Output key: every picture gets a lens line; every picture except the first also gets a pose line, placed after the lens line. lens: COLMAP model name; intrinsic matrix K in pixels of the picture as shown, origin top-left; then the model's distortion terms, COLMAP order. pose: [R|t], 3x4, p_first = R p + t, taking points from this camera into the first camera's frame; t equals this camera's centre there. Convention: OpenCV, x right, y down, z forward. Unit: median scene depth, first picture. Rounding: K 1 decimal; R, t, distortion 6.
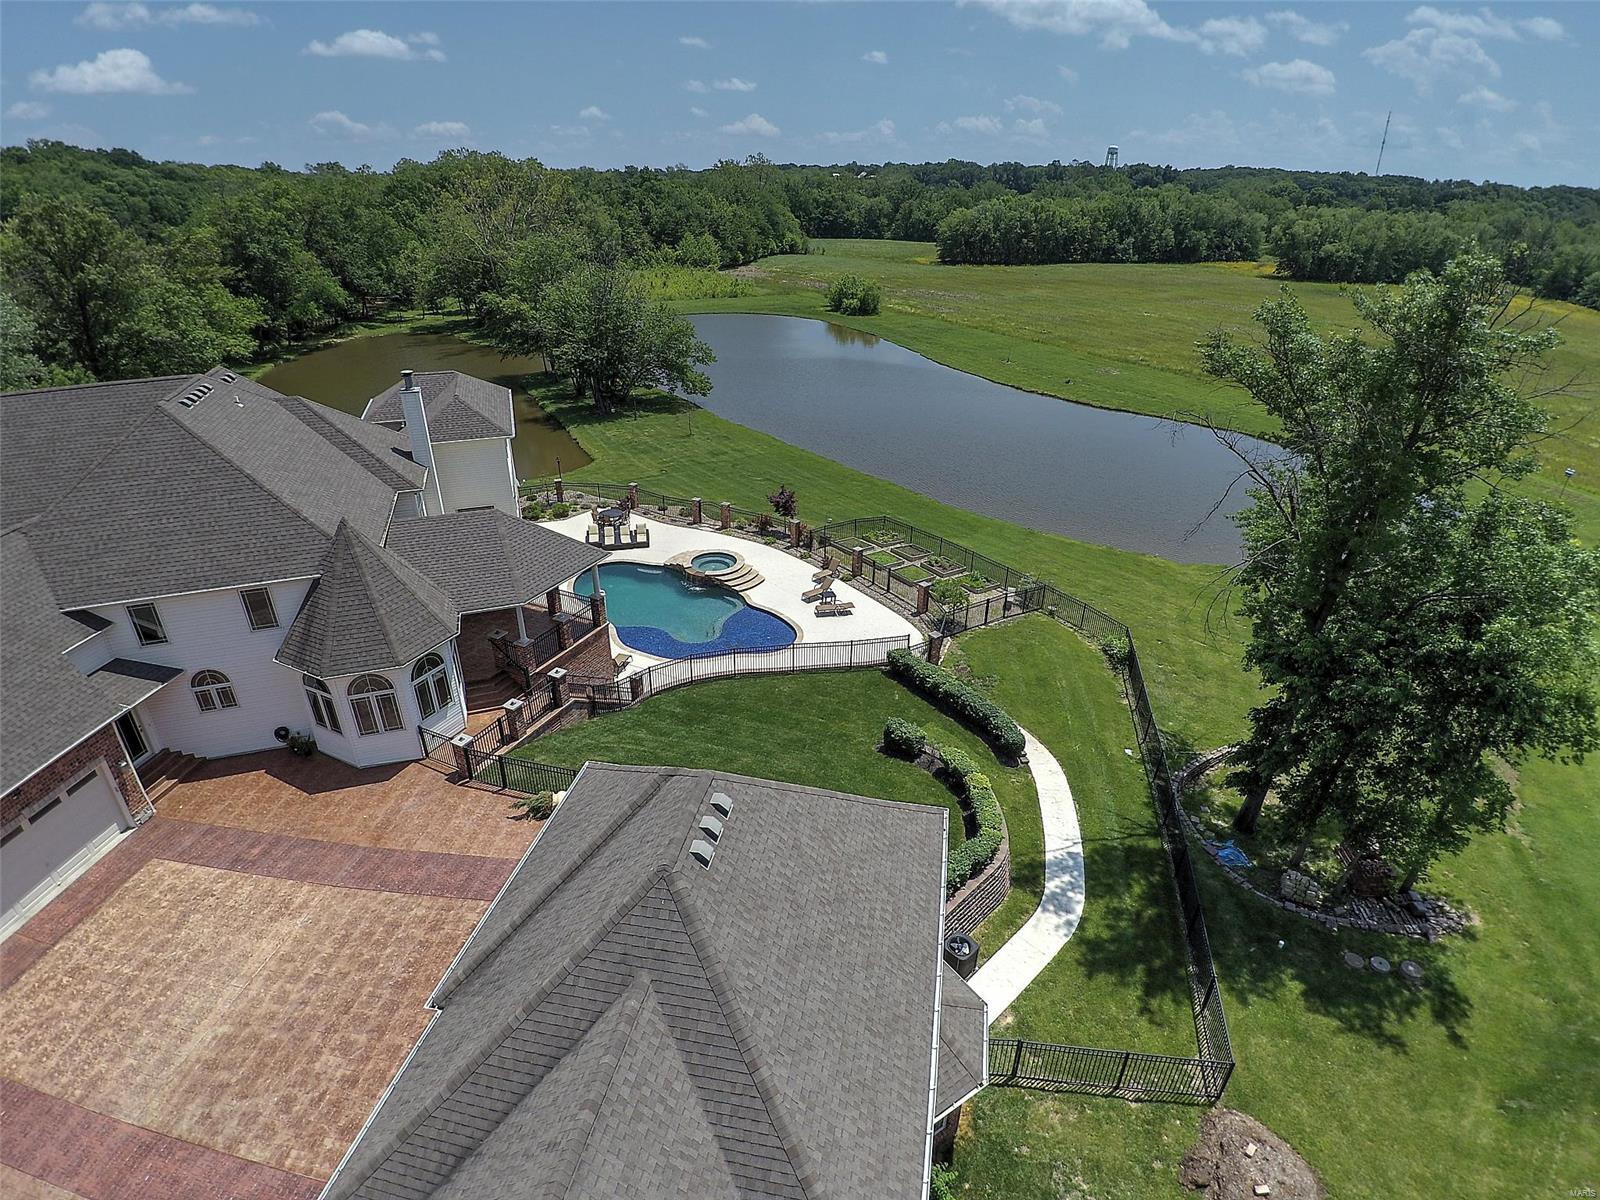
lens RADIAL K [[818.1, 0, 800.0], [0, 818.1, 600.0], [0, 0, 1]] dist [-0.032794, -0.022753]
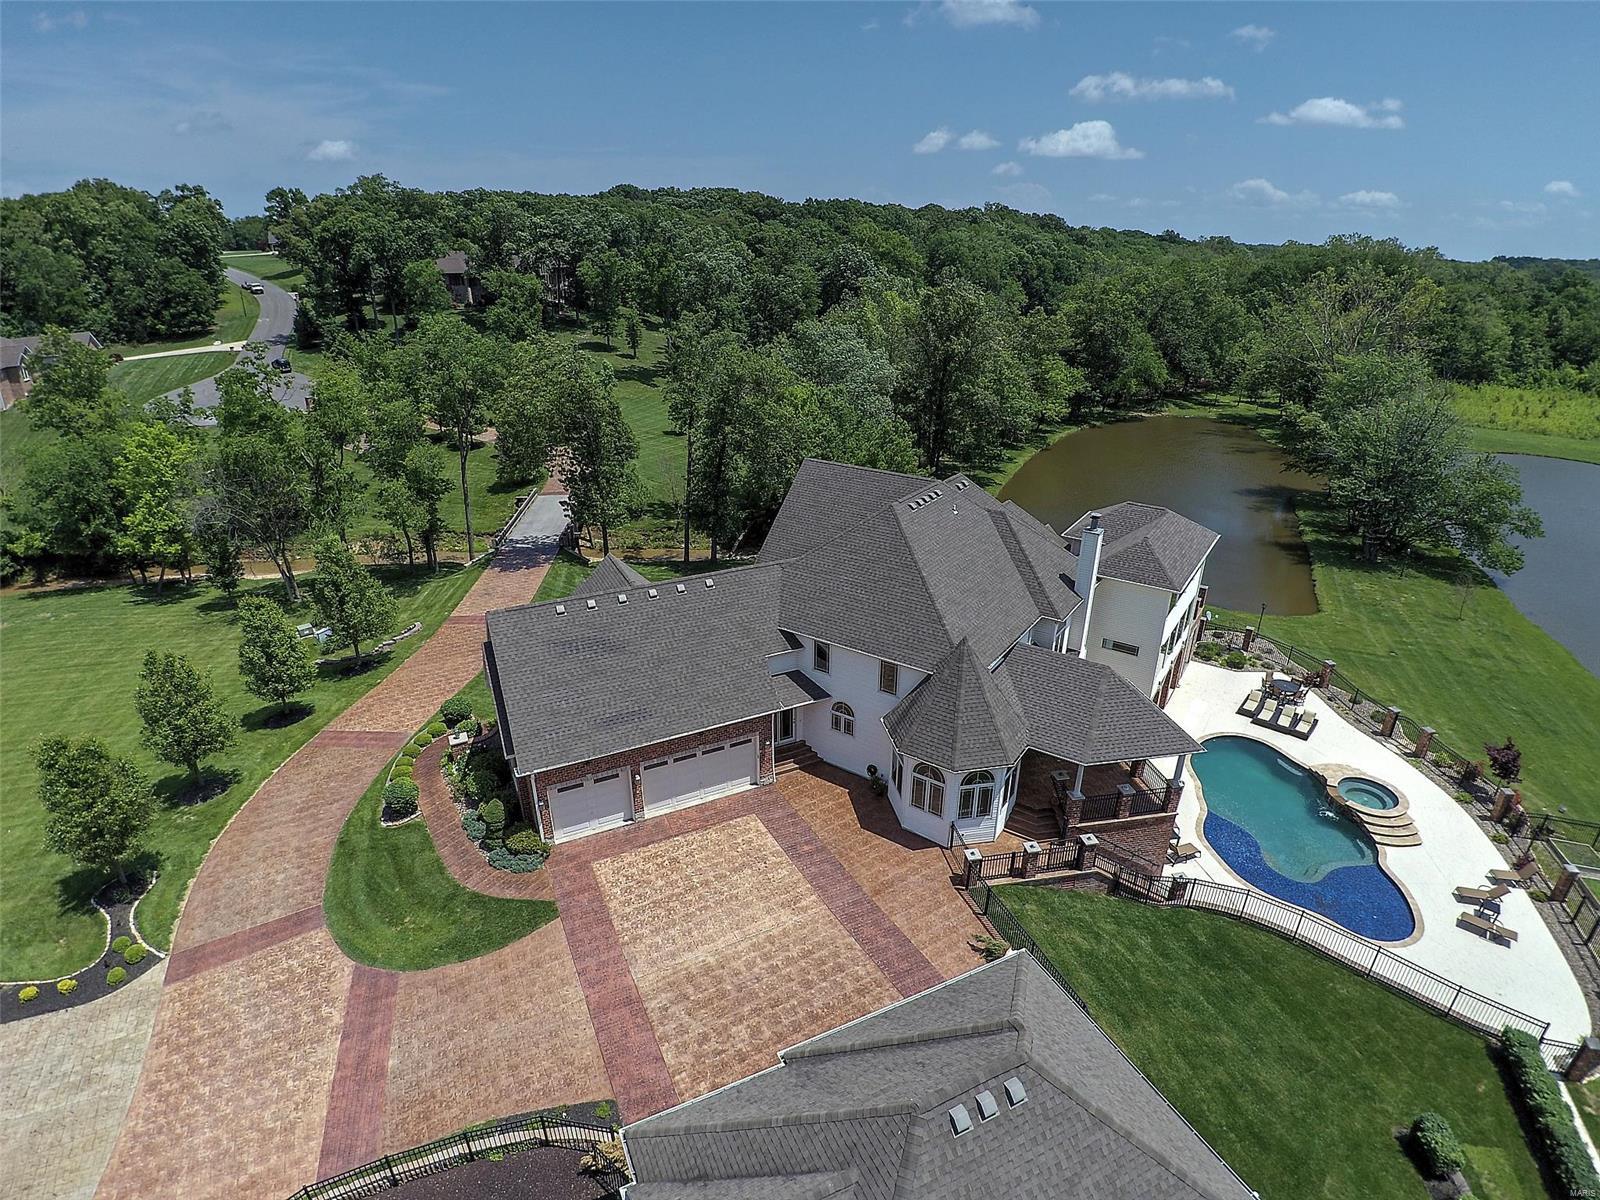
lens RADIAL K [[818.1, 0, 800.0], [0, 818.1, 600.0], [0, 0, 1]] dist [-0.032794, -0.022753]
pose [[0.591353, 0.316924, -0.741526, 0.085975], [-0.366124, 0.924817, 0.103285, -0.094433], [0.718509, 0.210412, 0.662926, 0.004064]]
